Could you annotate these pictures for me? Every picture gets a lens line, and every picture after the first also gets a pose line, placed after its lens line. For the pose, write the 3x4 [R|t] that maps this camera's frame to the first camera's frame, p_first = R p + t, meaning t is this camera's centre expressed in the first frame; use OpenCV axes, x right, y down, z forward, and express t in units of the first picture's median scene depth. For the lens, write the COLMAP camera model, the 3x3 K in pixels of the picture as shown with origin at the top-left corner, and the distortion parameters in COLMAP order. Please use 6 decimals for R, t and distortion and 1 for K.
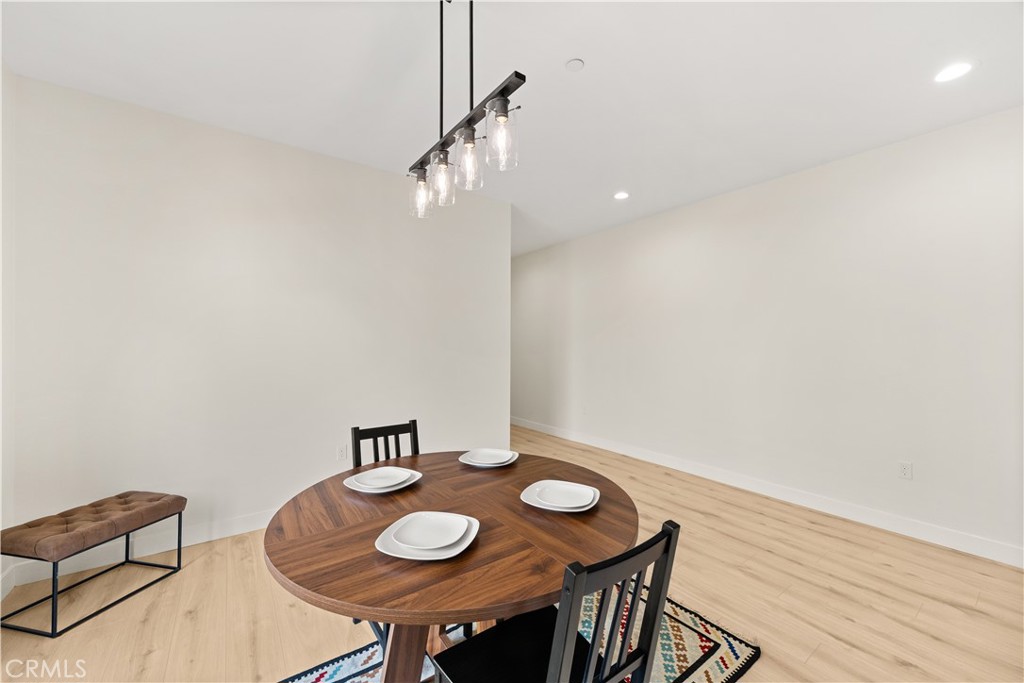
lens RADIAL K [[391.8, 0, 509.9], [0, 391.8, 339.6], [0, 0, 1]] dist [0.004252, 0.000407]
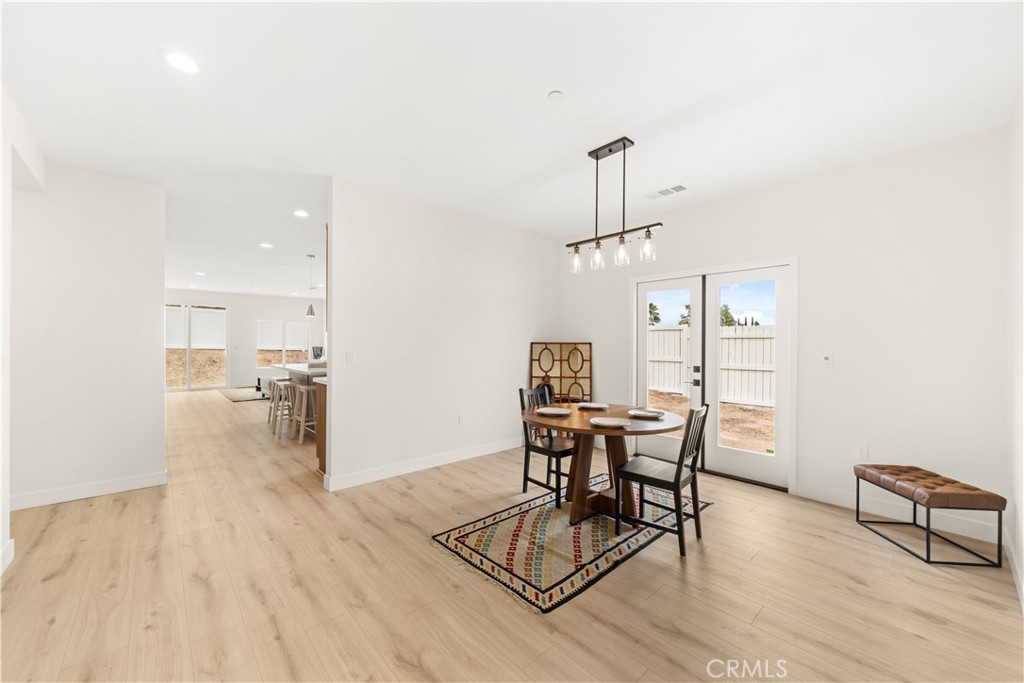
lens RADIAL K [[391.8, 0, 515.2], [0, 391.8, 344.6], [0, 0, 1]] dist [0.004252, 0.000407]
pose [[-0.992984, -0.012292, -0.117606, 0.432624], [-0.012091, 0.999924, -0.002420, 0.026825], [0.117627, -0.000981, -0.993057, 2.235378]]
